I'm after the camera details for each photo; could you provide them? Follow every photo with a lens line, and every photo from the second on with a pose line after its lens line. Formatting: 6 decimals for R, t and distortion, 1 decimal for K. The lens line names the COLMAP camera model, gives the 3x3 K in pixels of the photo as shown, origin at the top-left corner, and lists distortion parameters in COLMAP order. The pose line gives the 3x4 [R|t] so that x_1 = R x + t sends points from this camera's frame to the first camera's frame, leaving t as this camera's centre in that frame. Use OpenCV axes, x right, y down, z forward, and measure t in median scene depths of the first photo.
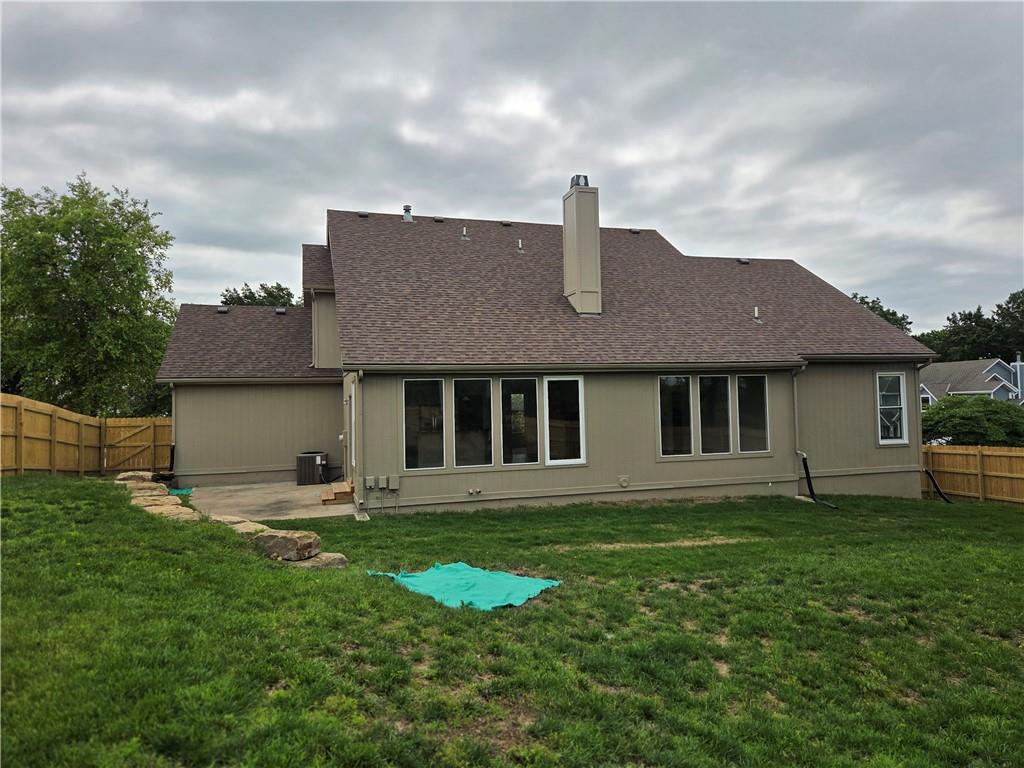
lens RADIAL K [[670.8, 0, 512.0], [0, 670.8, 384.0], [0, 0, 1]] dist [0.075486, -0.062643]
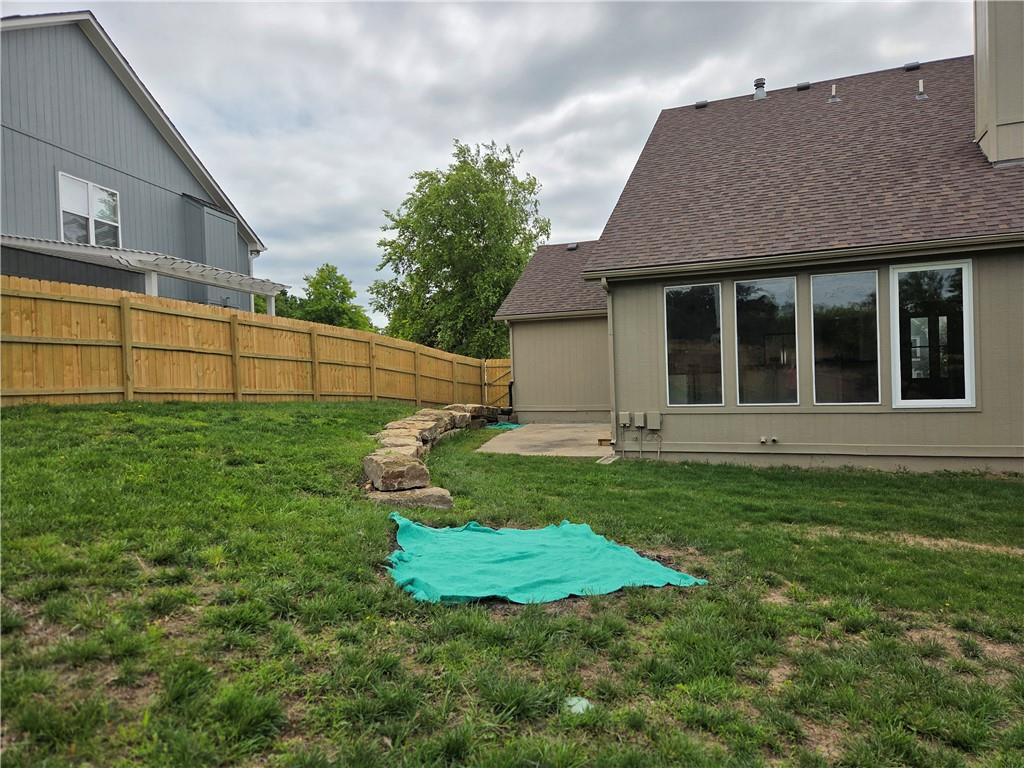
lens RADIAL K [[670.8, 0, 512.0], [0, 670.8, 384.0], [0, 0, 1]] dist [0.075486, -0.062643]
pose [[0.777560, 0.006798, -0.628772, 0.179971], [0.030991, 0.998312, 0.049119, 0.057873], [0.628045, -0.057679, 0.776037, 0.282641]]
